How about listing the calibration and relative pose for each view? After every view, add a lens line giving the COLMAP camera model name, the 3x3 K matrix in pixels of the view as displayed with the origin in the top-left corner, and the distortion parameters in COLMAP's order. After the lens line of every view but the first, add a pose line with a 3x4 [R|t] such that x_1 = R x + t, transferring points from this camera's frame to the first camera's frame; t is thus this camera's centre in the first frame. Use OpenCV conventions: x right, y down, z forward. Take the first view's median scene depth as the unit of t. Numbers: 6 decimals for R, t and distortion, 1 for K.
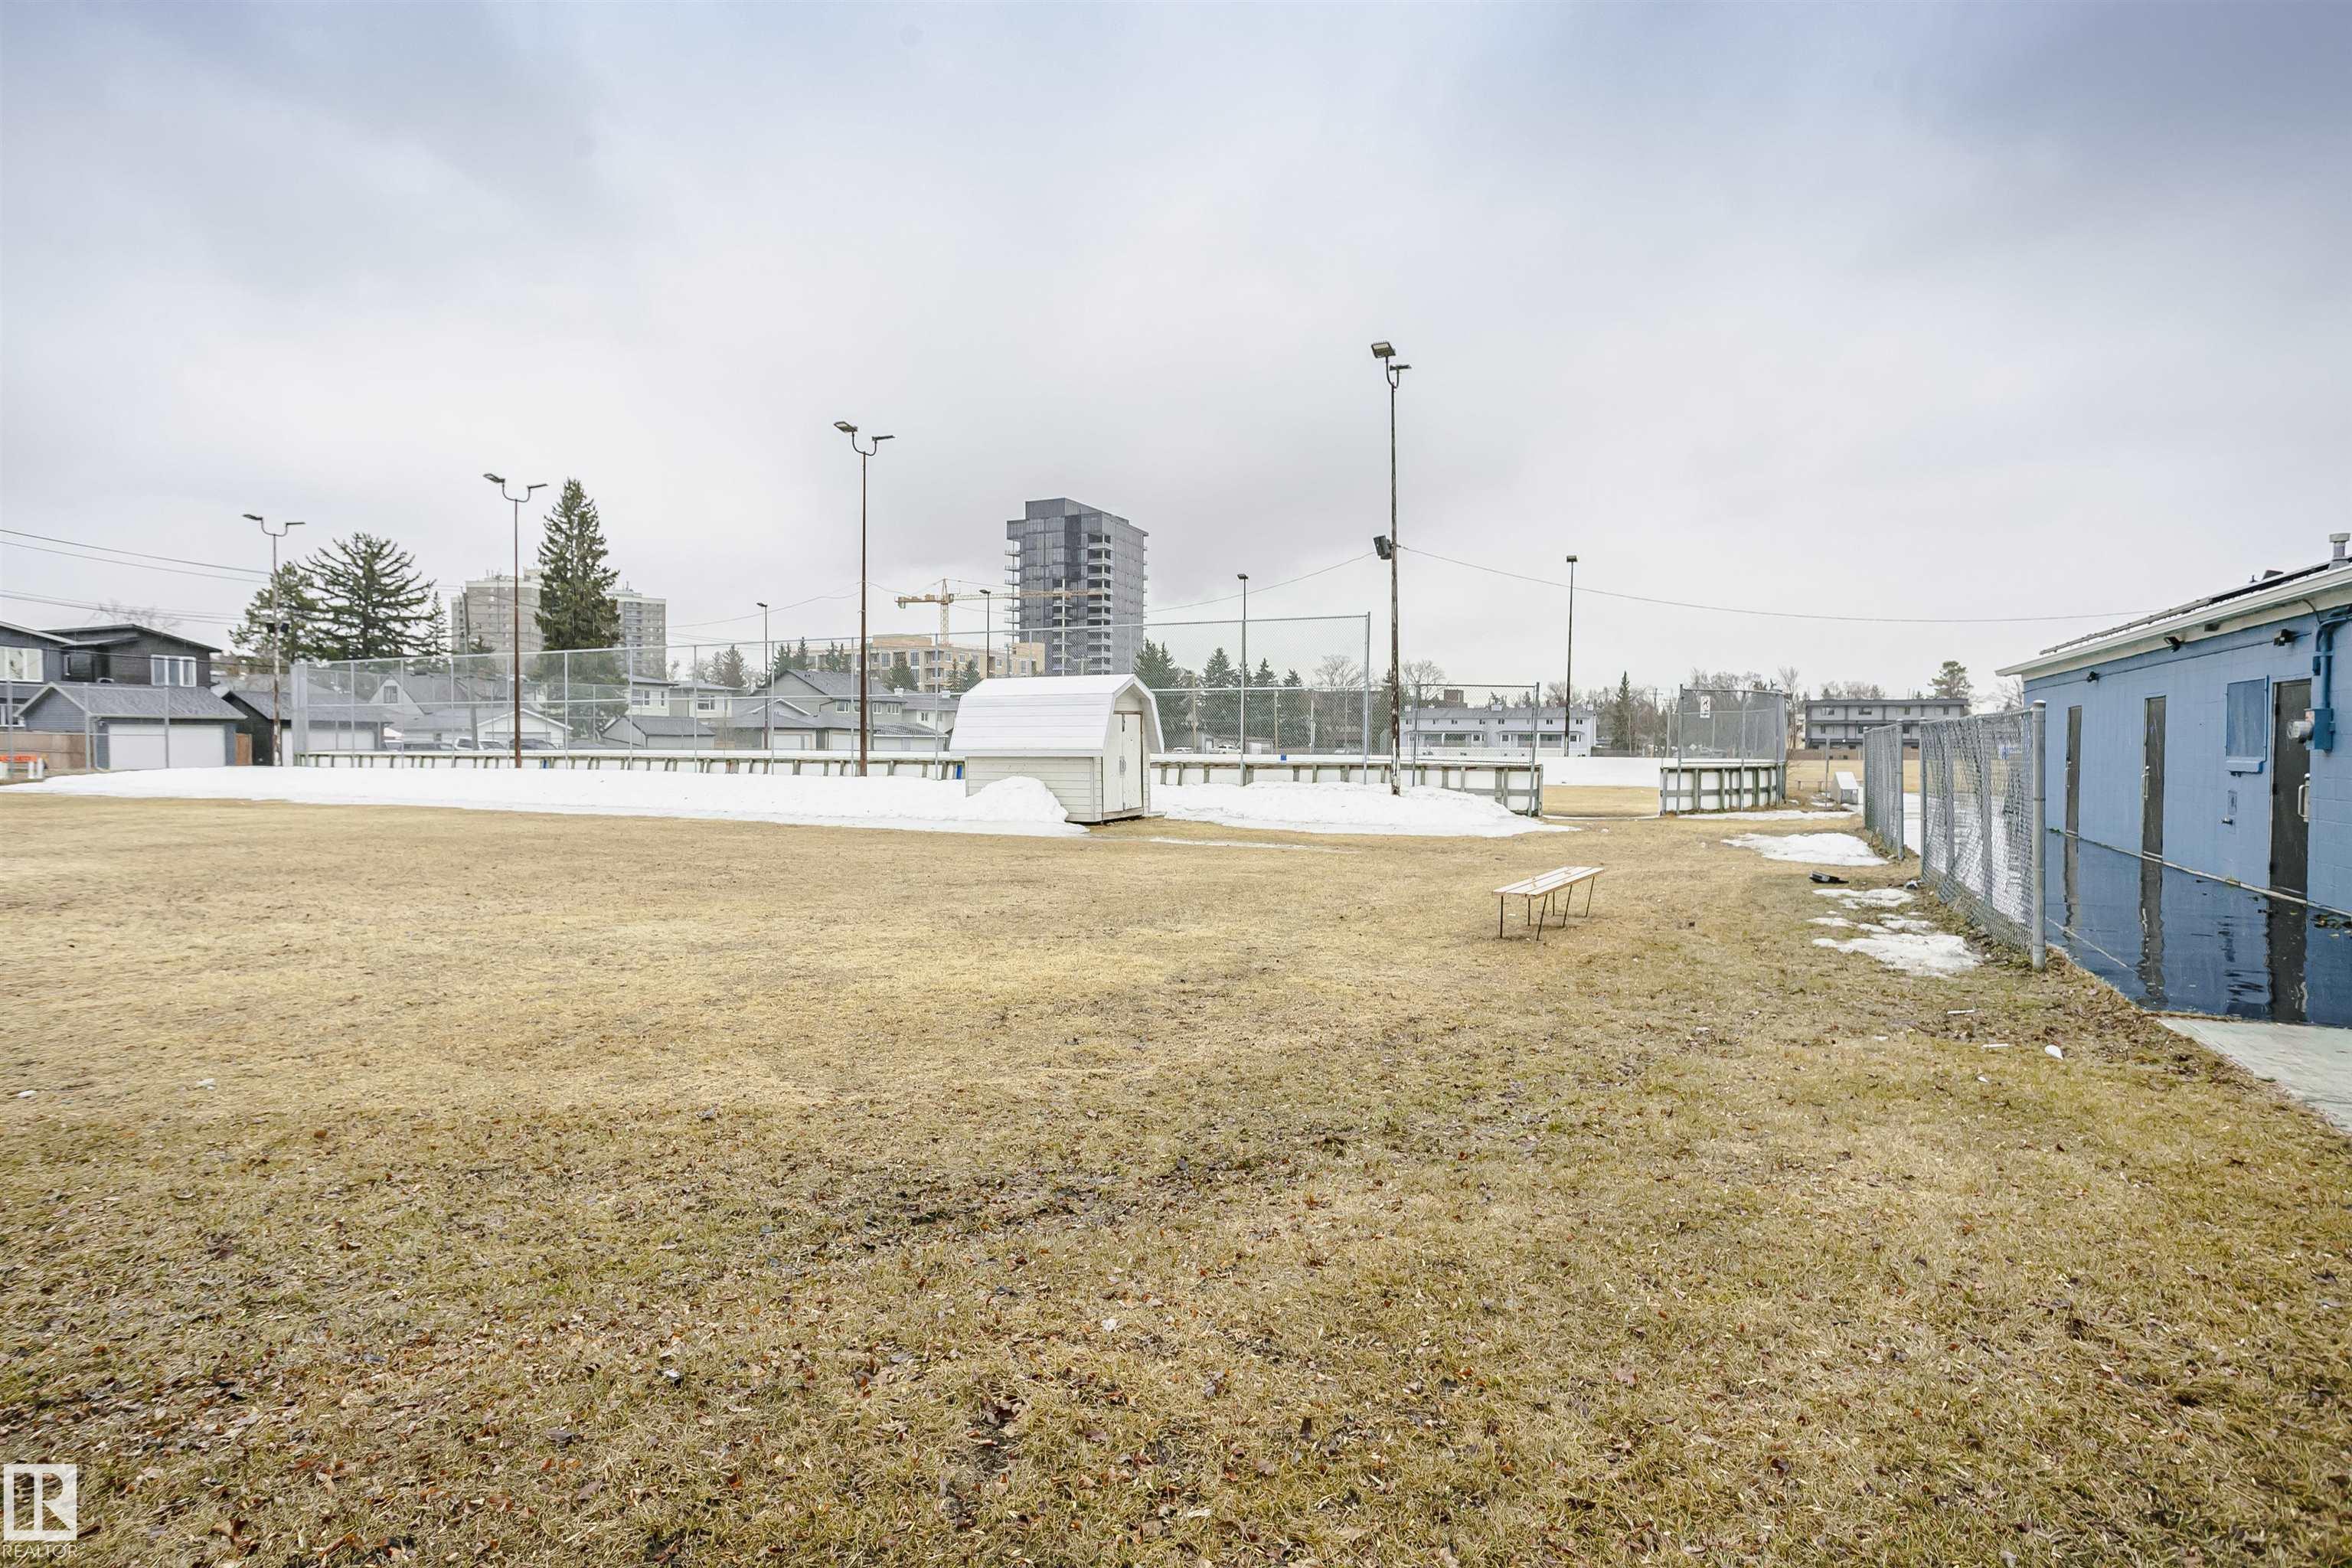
lens RADIAL K [[1340.1, 0, 1176.0], [0, 1340.1, 784.0], [0, 0, 1]] dist [-0.001812, -0.000097]
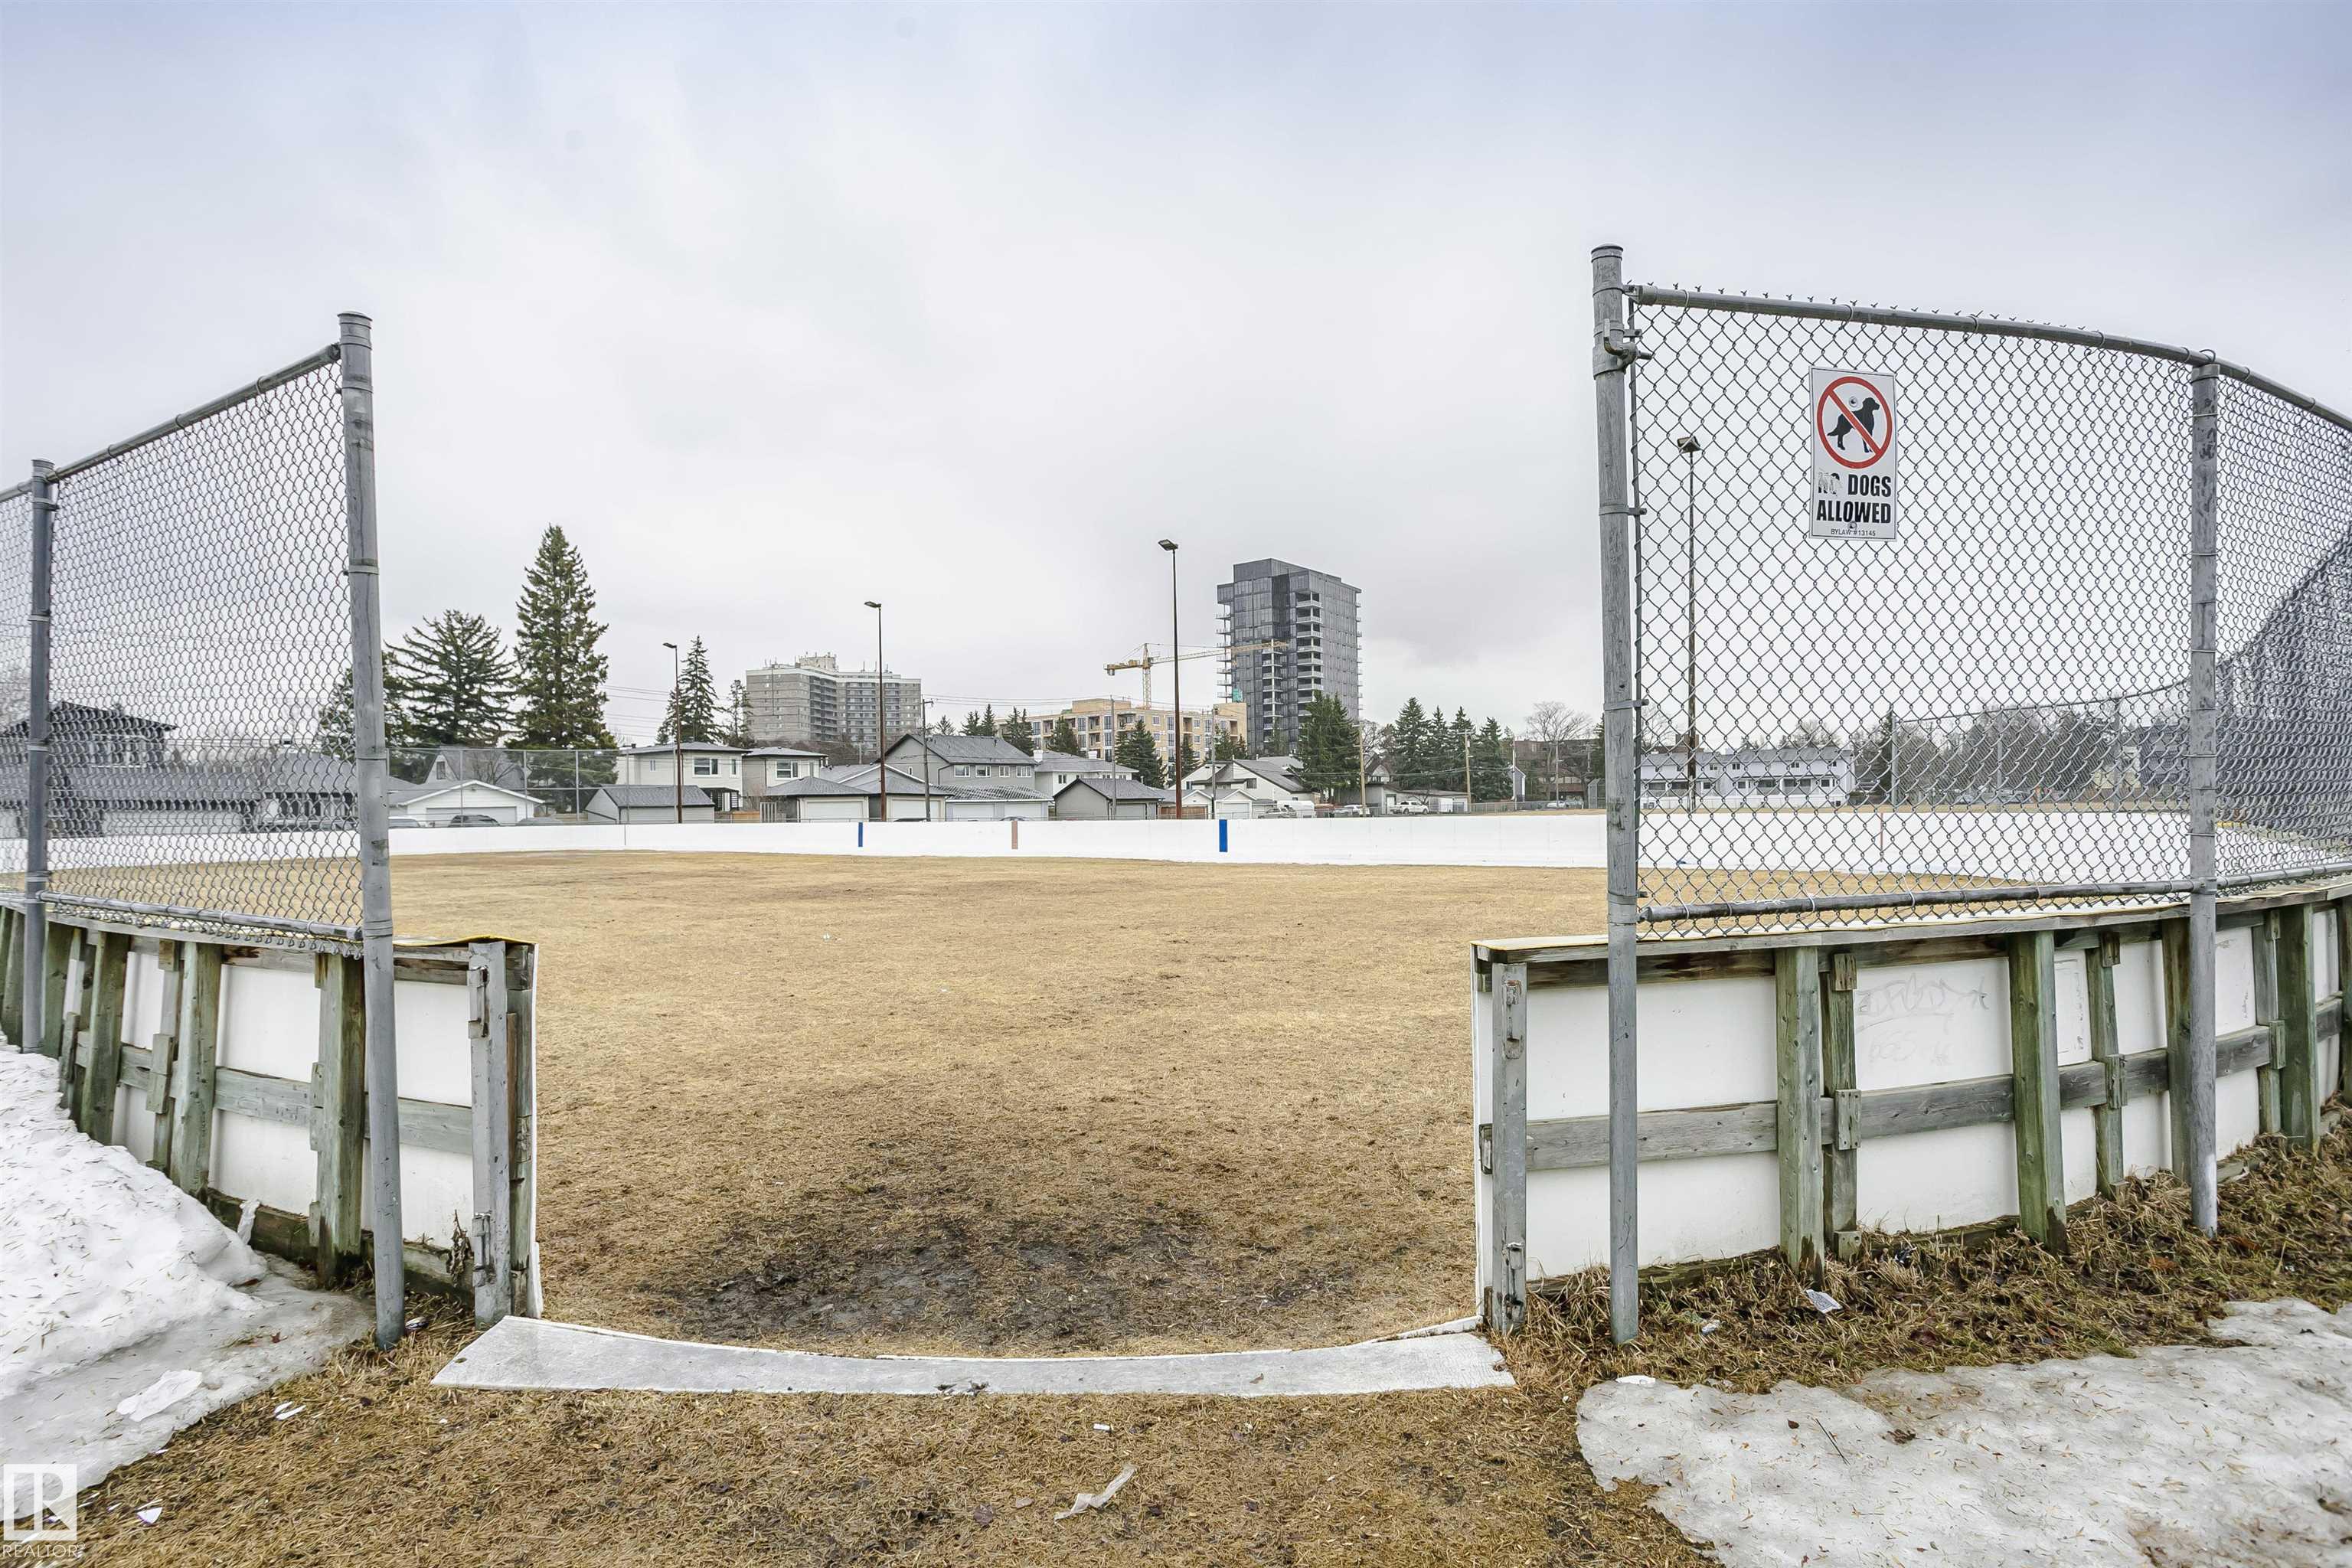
lens RADIAL K [[1190.4, 0, 1177.9], [0, 1190.4, 817.4], [0, 0, 1]] dist [-0.037580, 0.000055]
pose [[0.973125, -0.020886, -0.229329, 0.050104], [0.016733, 0.999659, -0.020040, -0.002965], [0.229670, 0.015664, 0.973143, 0.123608]]
